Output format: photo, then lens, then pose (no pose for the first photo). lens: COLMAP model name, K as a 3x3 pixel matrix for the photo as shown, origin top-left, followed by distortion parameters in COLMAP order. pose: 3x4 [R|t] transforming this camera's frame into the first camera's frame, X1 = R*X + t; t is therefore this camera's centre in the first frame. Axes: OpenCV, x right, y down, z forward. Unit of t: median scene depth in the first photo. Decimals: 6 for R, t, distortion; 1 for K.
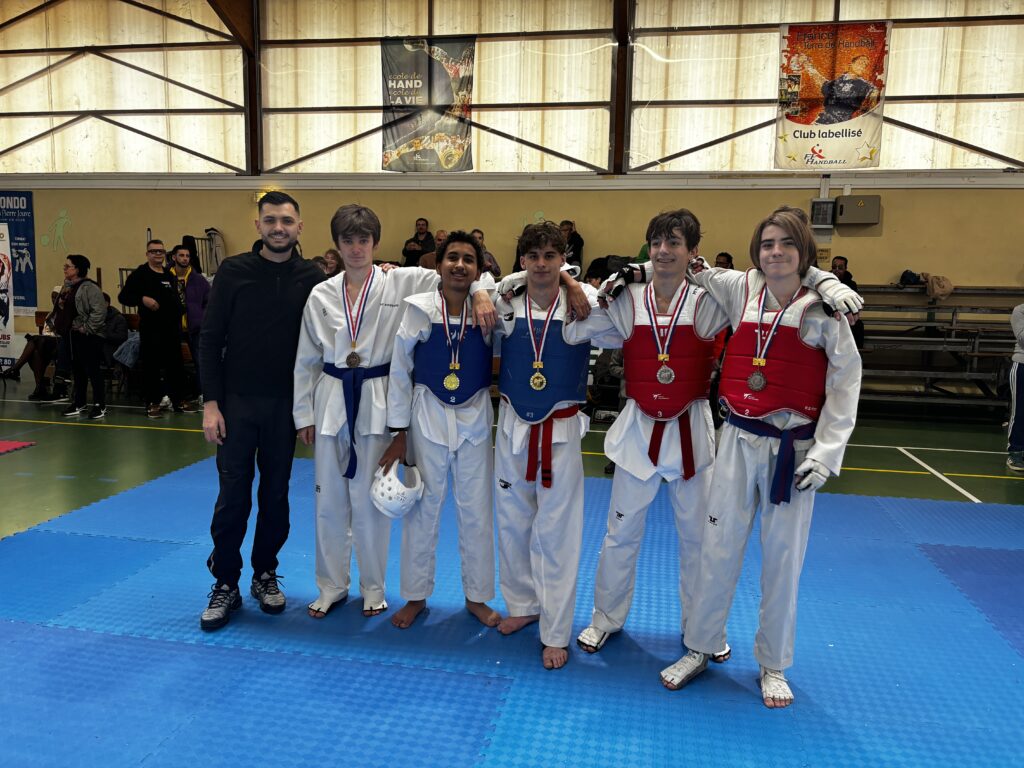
lens RADIAL K [[902.9, 0, 514.5], [0, 902.9, 385.5], [0, 0, 1]] dist [0.038525, -0.048796]
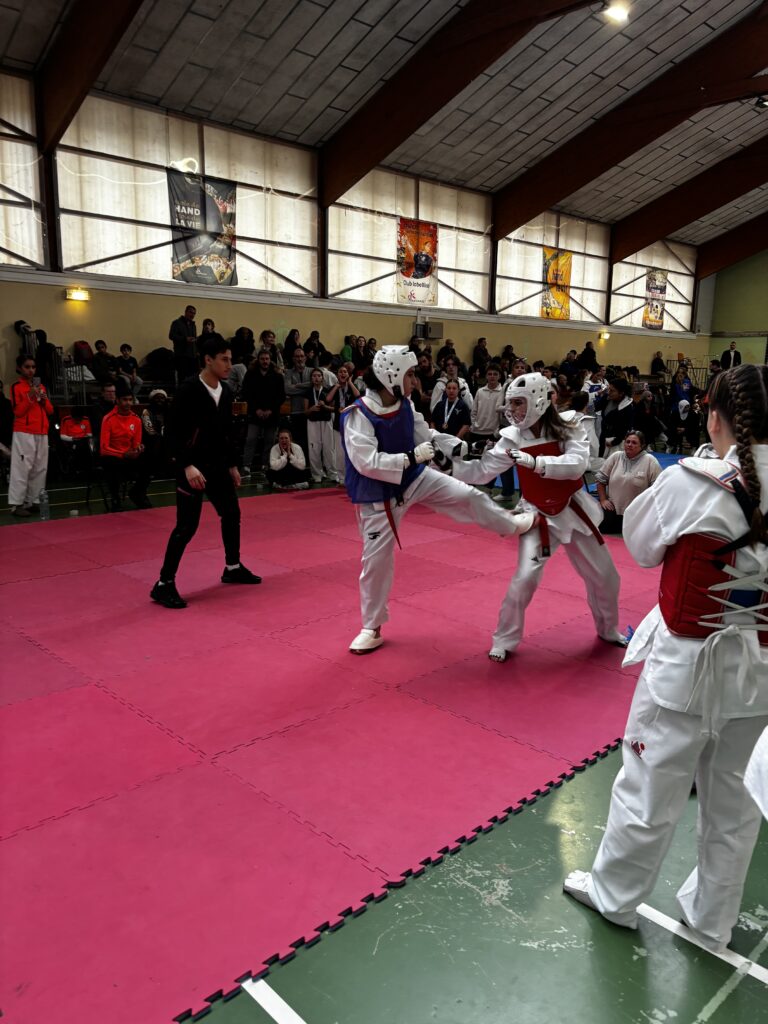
lens RADIAL K [[760.4, 0, 380.9], [0, 760.4, 511.8], [0, 0, 1]] dist [0.019926, 0.006257]
pose [[0.586768, -0.157943, 0.794202, -0.866206], [0.091241, 0.987443, 0.128963, -0.036531], [-0.804598, -0.003208, 0.593811, 0.168285]]
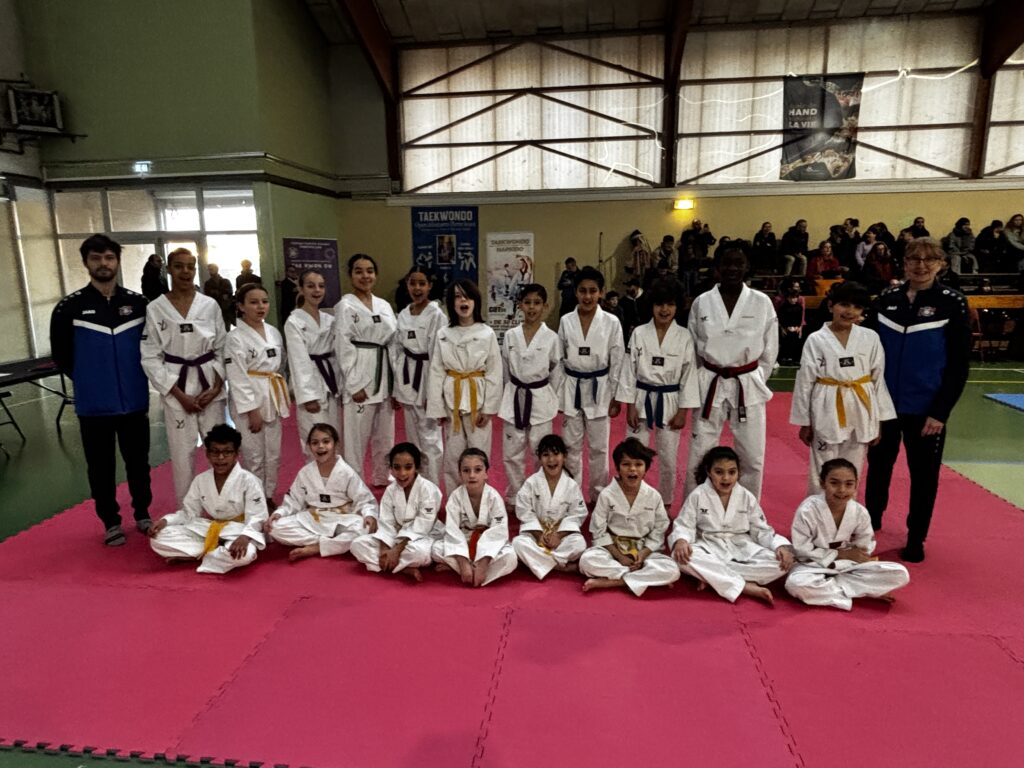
lens RADIAL K [[625.0, 0, 492.0], [0, 625.0, 376.0], [0, 0, 1]] dist [0.000570, -0.013328]
pose [[0.996475, -0.047719, 0.068994, -0.644903], [0.043801, 0.997400, 0.057228, -0.028690], [-0.071545, -0.054004, 0.995974, 0.130214]]
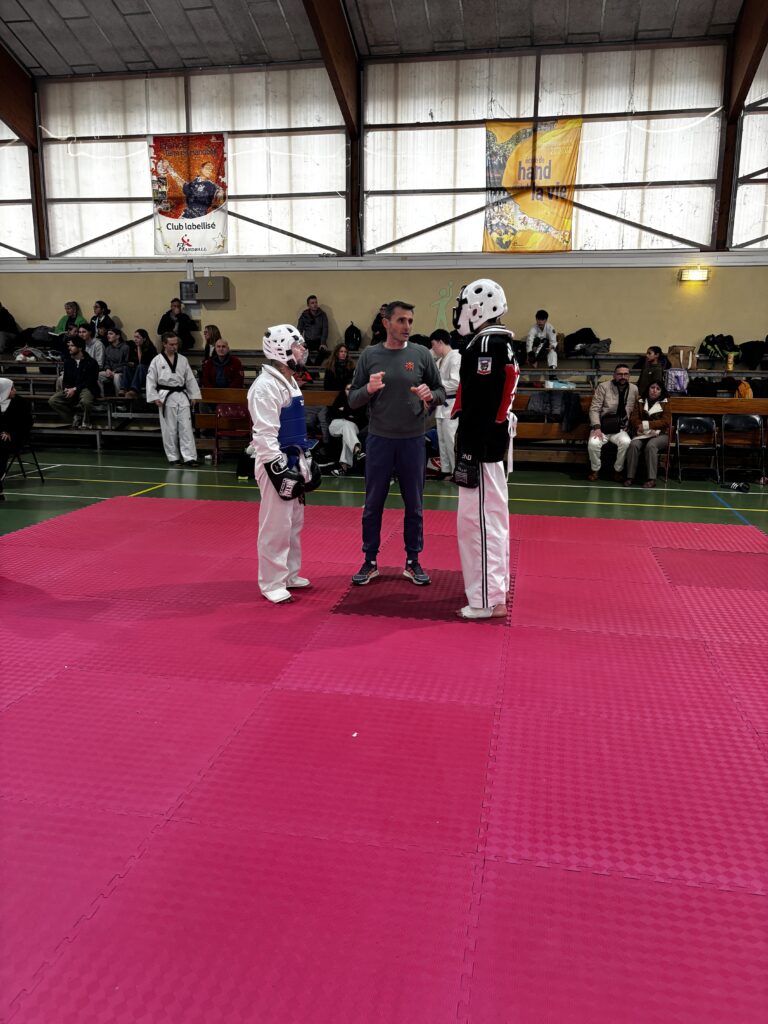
lens RADIAL K [[788.7, 0, 387.4], [0, 788.7, 504.9], [0, 0, 1]] dist [0.041137, -0.035720]
pose [[0.999796, -0.015125, 0.013381, 0.134313], [0.014070, 0.997032, 0.075697, 0.005889], [-0.014486, -0.075493, 0.997041, -0.027335]]
